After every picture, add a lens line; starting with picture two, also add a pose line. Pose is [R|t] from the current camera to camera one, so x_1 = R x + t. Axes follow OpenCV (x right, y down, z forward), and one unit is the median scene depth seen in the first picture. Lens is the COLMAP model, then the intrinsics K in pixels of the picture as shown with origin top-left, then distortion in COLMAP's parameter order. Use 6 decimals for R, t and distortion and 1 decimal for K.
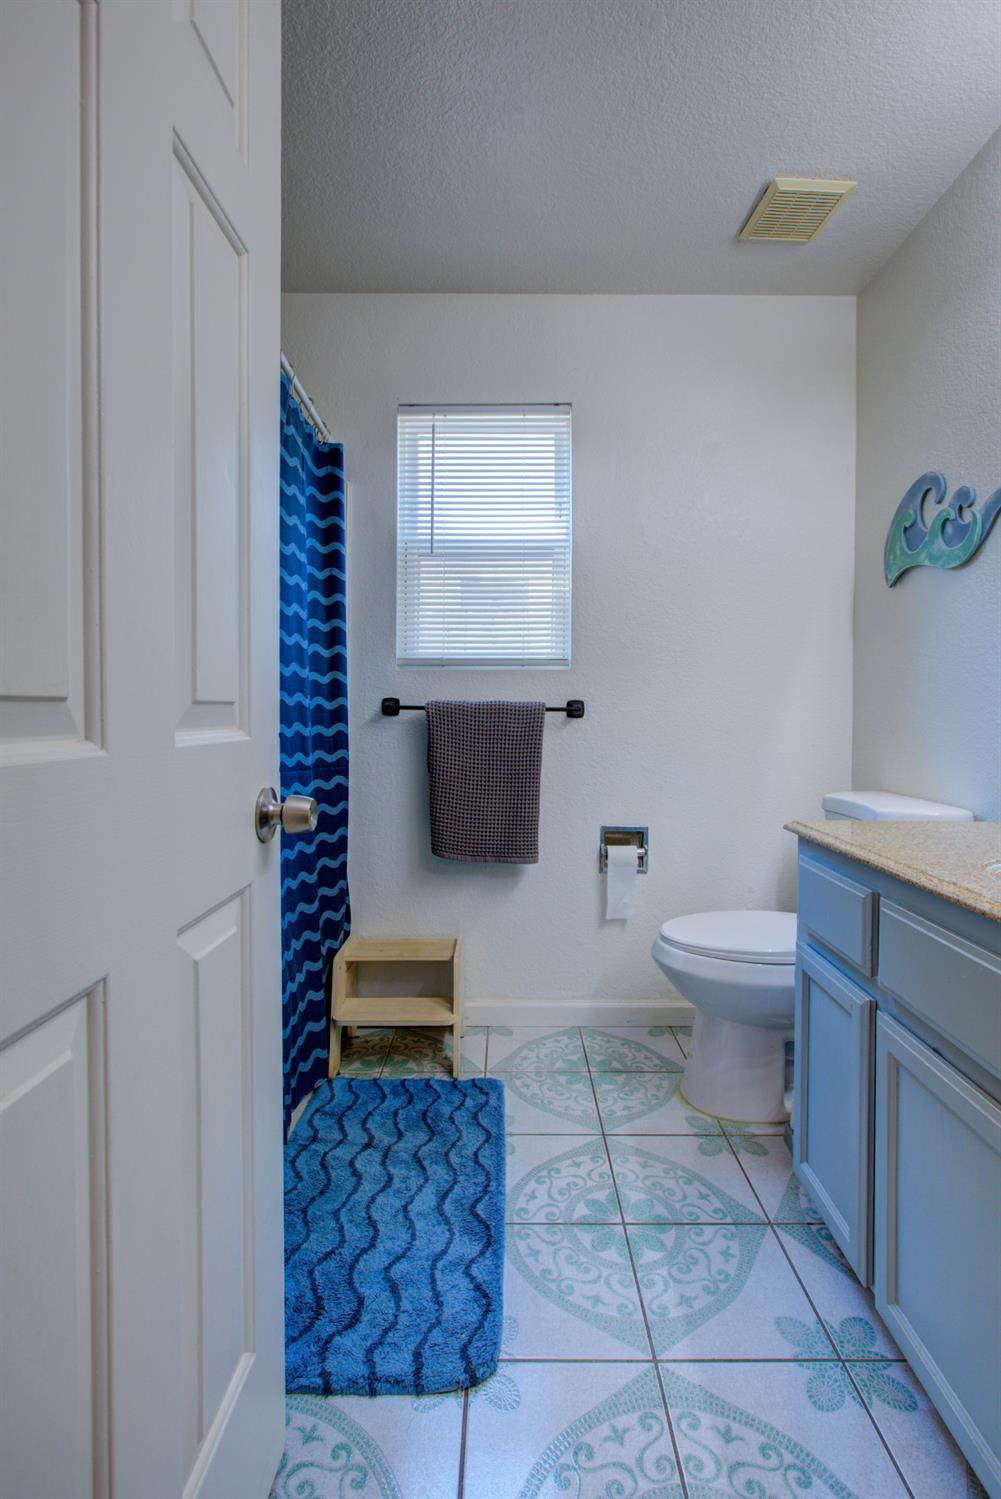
lens RADIAL K [[687.6, 0, 504.5], [0, 687.6, 742.8], [0, 0, 1]] dist [-0.011772, 0.004409]
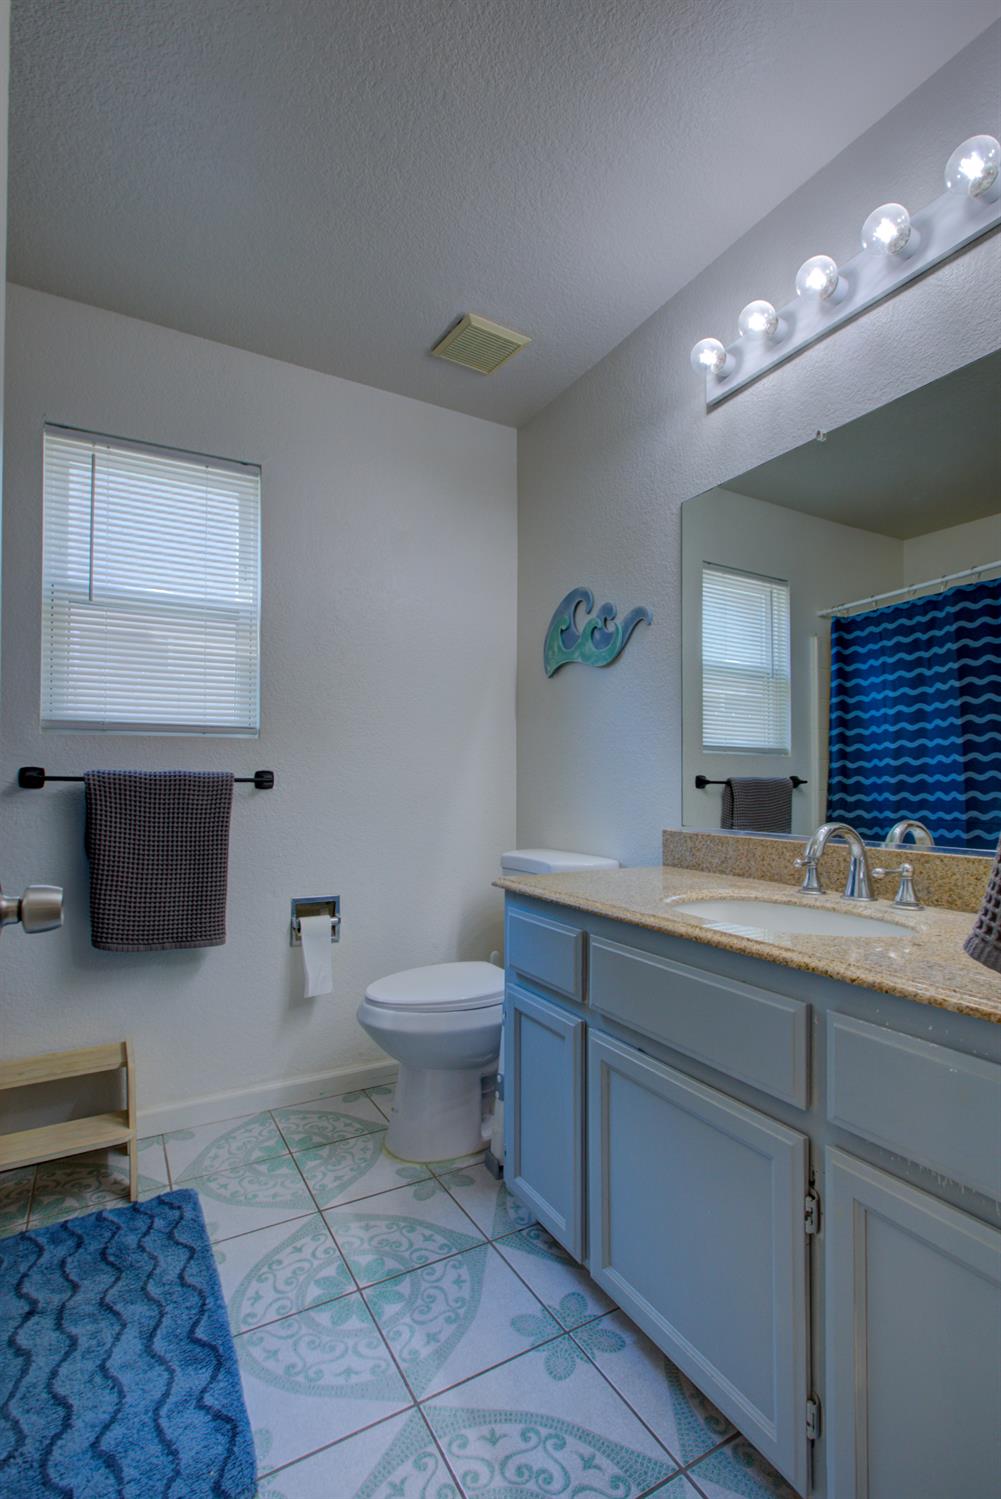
lens RADIAL K [[687.6, 0, 485.0], [0, 687.6, 797.0], [0, 0, 1]] dist [-0.011772, 0.004409]
pose [[0.874017, -0.014977, 0.485665, -0.127198], [0.025497, 0.999561, -0.015060, -0.002924], [-0.485227, 0.025545, 0.874015, 0.009265]]
